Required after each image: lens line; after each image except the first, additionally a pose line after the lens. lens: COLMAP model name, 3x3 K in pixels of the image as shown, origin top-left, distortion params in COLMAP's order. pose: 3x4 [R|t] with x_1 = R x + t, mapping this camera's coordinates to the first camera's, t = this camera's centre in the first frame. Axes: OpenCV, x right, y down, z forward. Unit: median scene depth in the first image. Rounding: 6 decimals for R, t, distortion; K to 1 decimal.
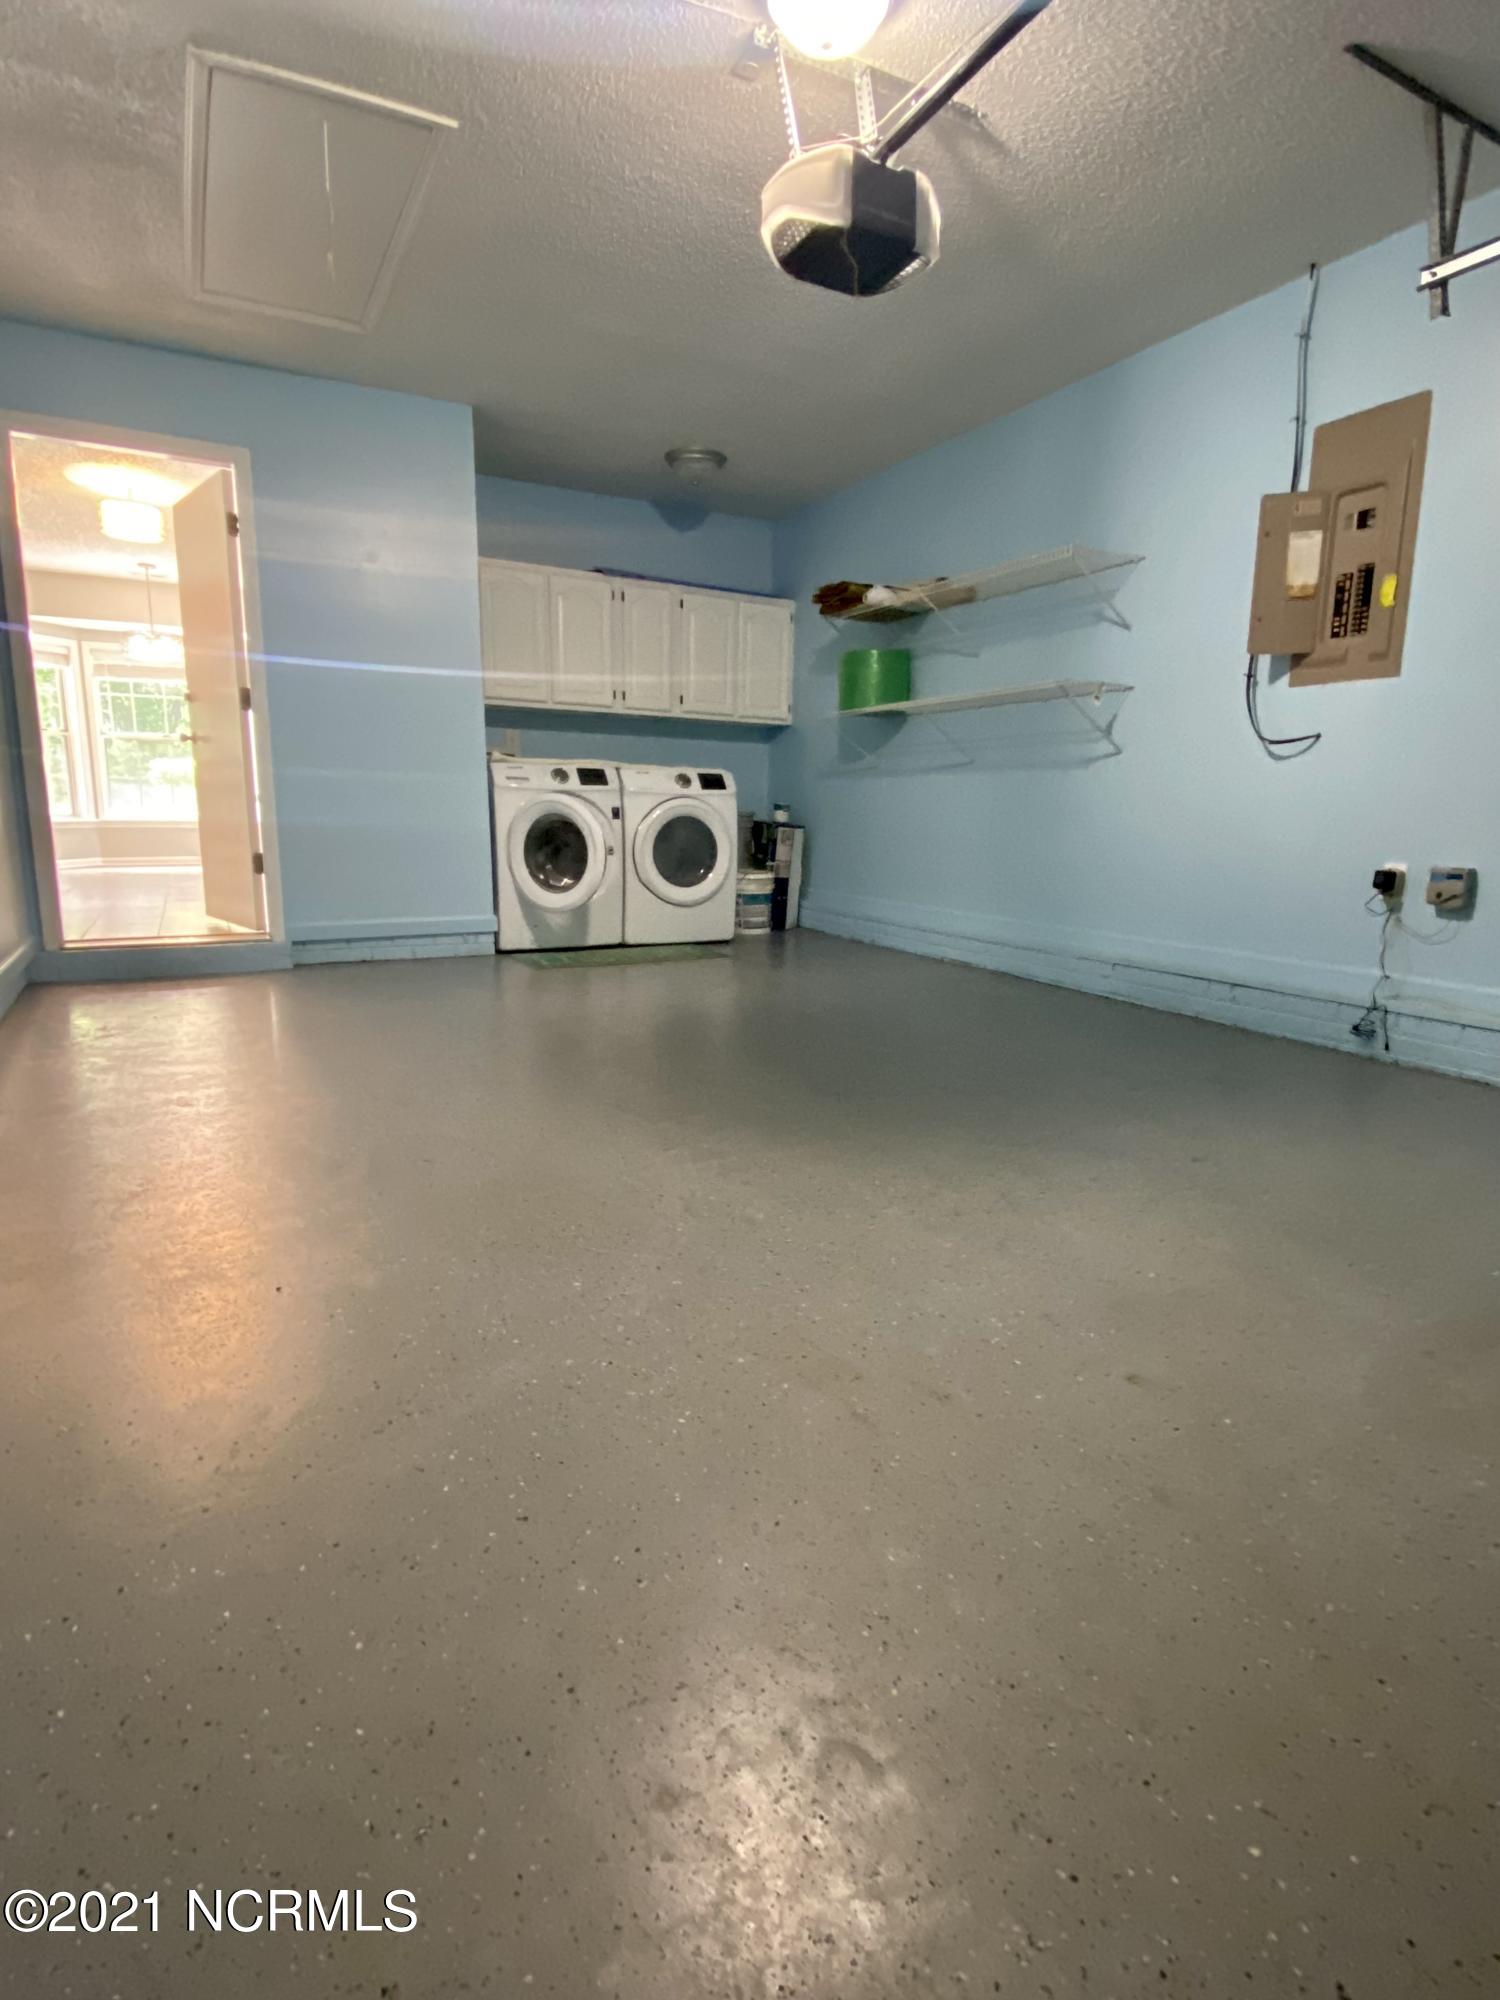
lens RADIAL K [[1007.9, 0, 750.0], [0, 1007.9, 1000.0], [0, 0, 1]] dist [-0.000707, -0.000177]
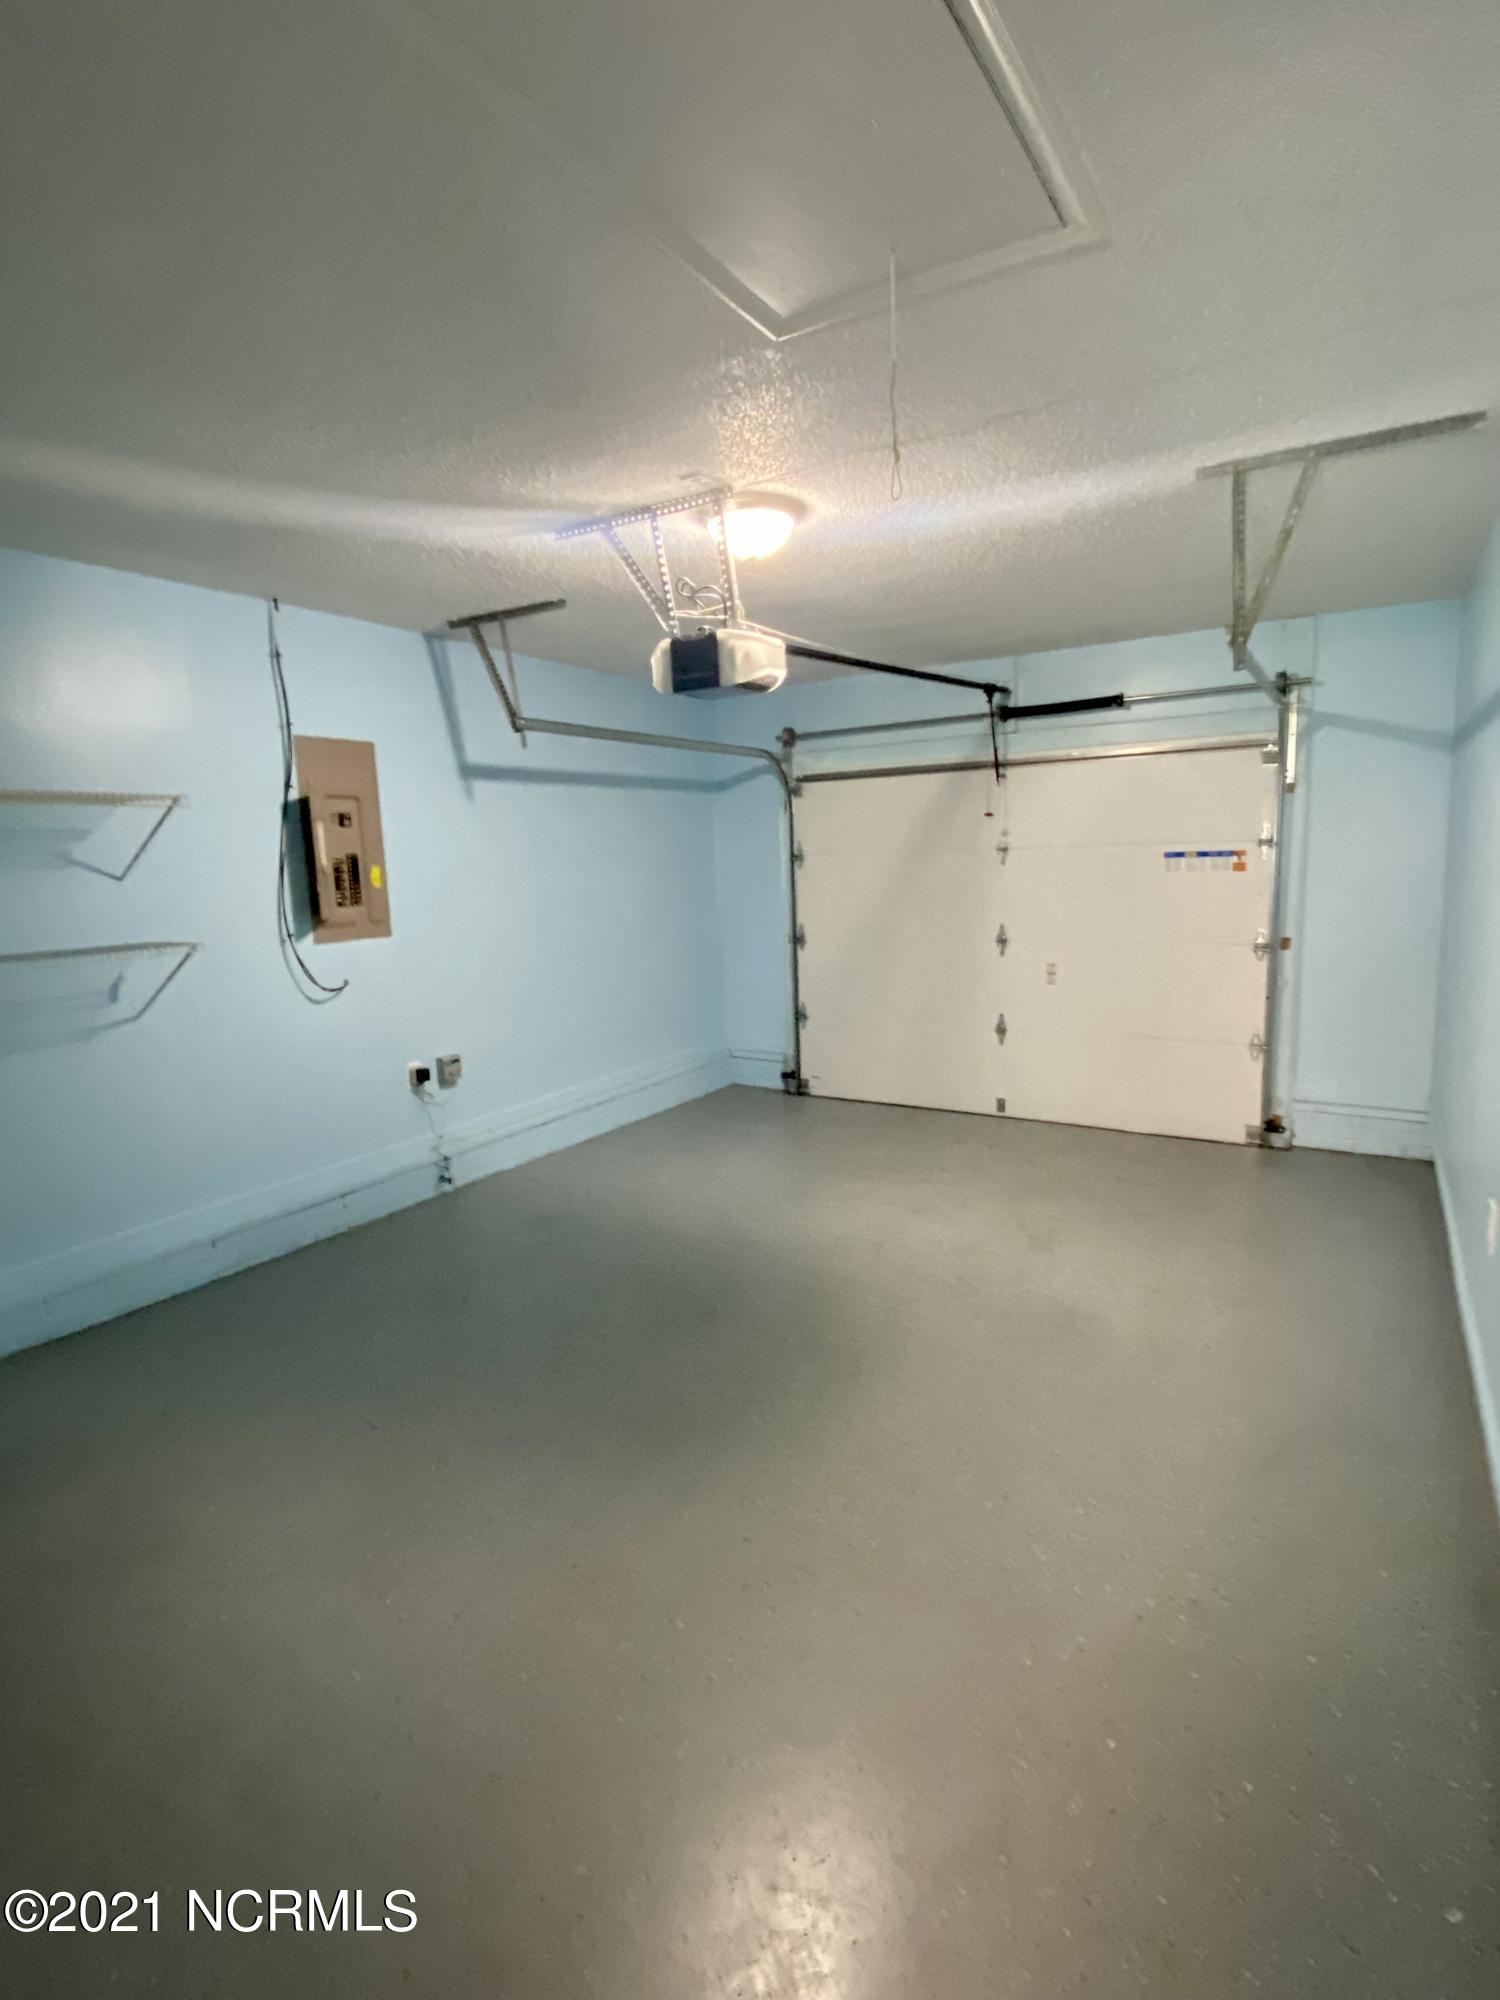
lens RADIAL K [[1007.9, 0, 750.0], [0, 1007.9, 1000.0], [0, 0, 1]] dist [-0.000707, -0.000177]
pose [[-0.496910, -0.128220, 0.858277, -0.774907], [0.181500, 0.951795, 0.247273, -0.469552], [-0.848610, 0.278650, -0.449684, 1.171009]]
